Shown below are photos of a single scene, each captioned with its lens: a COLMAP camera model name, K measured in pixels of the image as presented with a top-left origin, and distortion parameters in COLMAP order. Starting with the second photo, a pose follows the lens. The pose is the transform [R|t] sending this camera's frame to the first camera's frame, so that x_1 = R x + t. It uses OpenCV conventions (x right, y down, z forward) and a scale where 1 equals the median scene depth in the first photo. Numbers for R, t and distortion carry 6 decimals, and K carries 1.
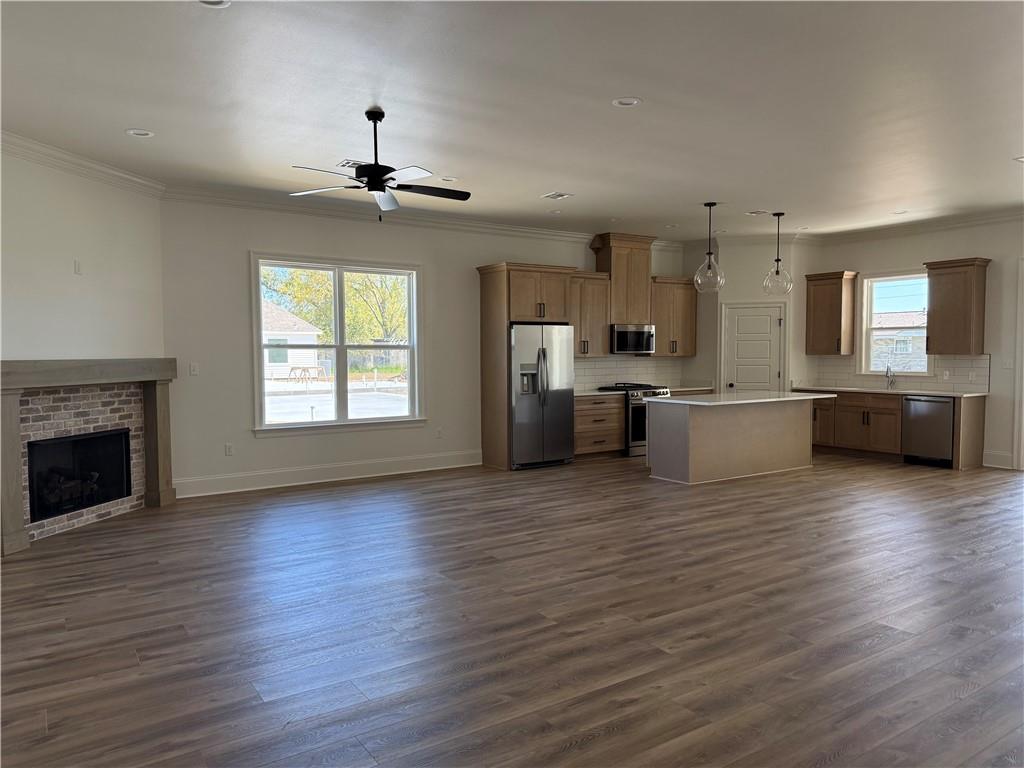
lens RADIAL K [[714.9, 0, 510.1], [0, 714.9, 384.7], [0, 0, 1]] dist [0.039783, -0.004252]
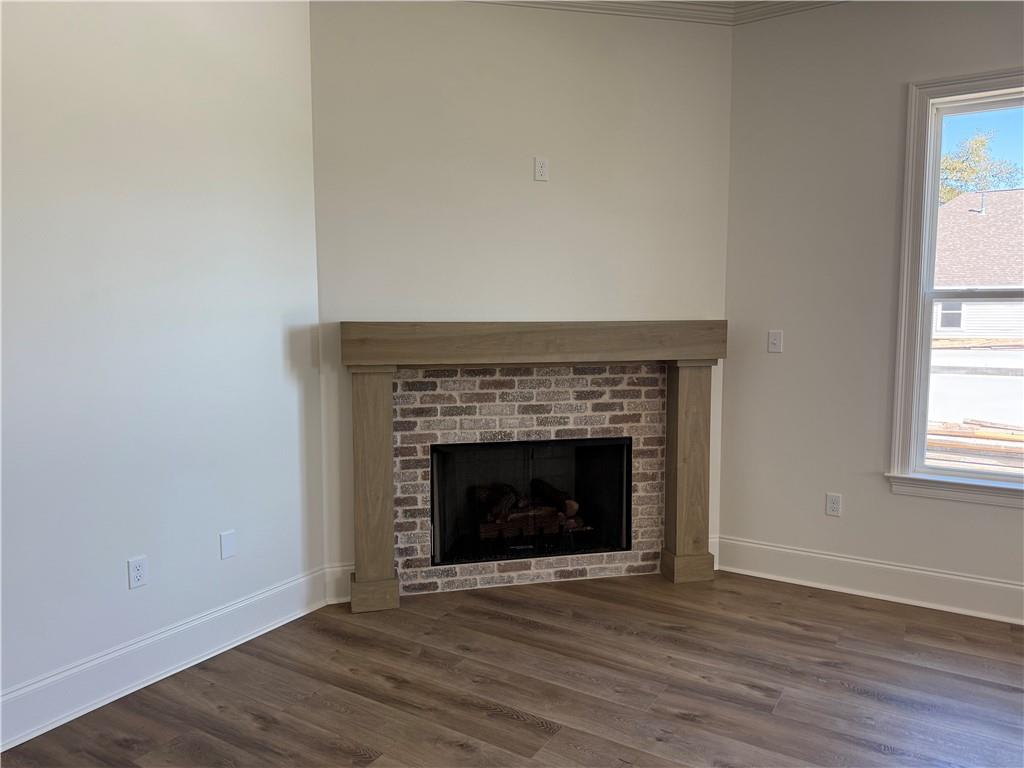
lens RADIAL K [[714.9, 0, 509.8], [0, 714.9, 375.8], [0, 0, 1]] dist [0.039783, -0.004252]
pose [[0.409916, 0.086609, -0.908002, -0.040469], [-0.044728, 0.996193, 0.074828, -0.031572], [0.911026, 0.009940, 0.412230, 0.691186]]
